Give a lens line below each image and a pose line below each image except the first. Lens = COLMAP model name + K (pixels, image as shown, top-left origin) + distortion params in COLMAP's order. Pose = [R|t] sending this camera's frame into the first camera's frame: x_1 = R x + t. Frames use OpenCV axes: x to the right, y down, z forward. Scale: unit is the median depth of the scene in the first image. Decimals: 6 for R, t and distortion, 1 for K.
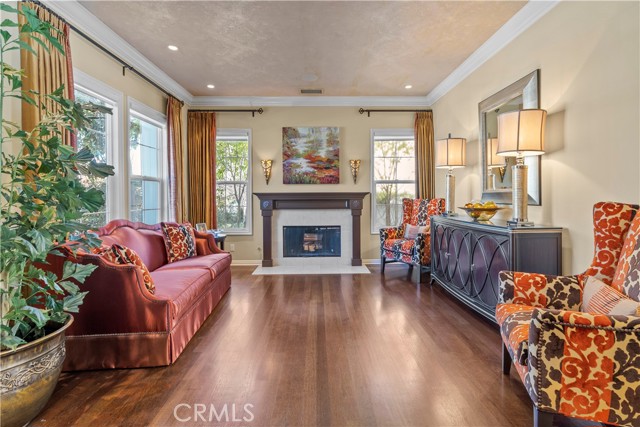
lens RADIAL K [[296.8, 0, 324.9], [0, 296.8, 197.1], [0, 0, 1]] dist [-0.009253, 0.003718]
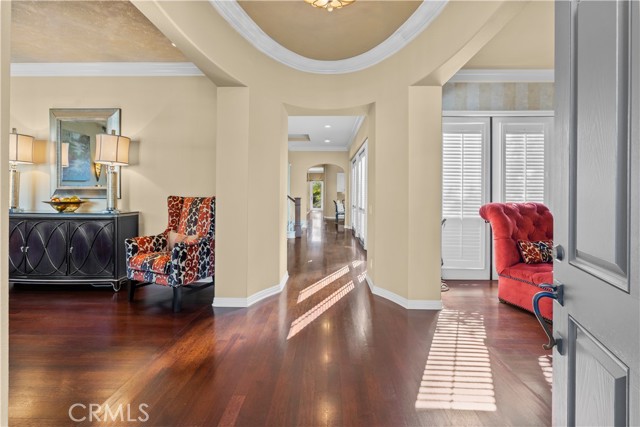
lens RADIAL K [[296.8, 0, 313.3], [0, 296.8, 194.0], [0, 0, 1]] dist [-0.009253, 0.003718]
pose [[0.068449, 0.012230, 0.997580, -0.992417], [-0.006162, 0.999911, -0.011836, 0.021969], [-0.997636, -0.005337, 0.068518, -0.120464]]
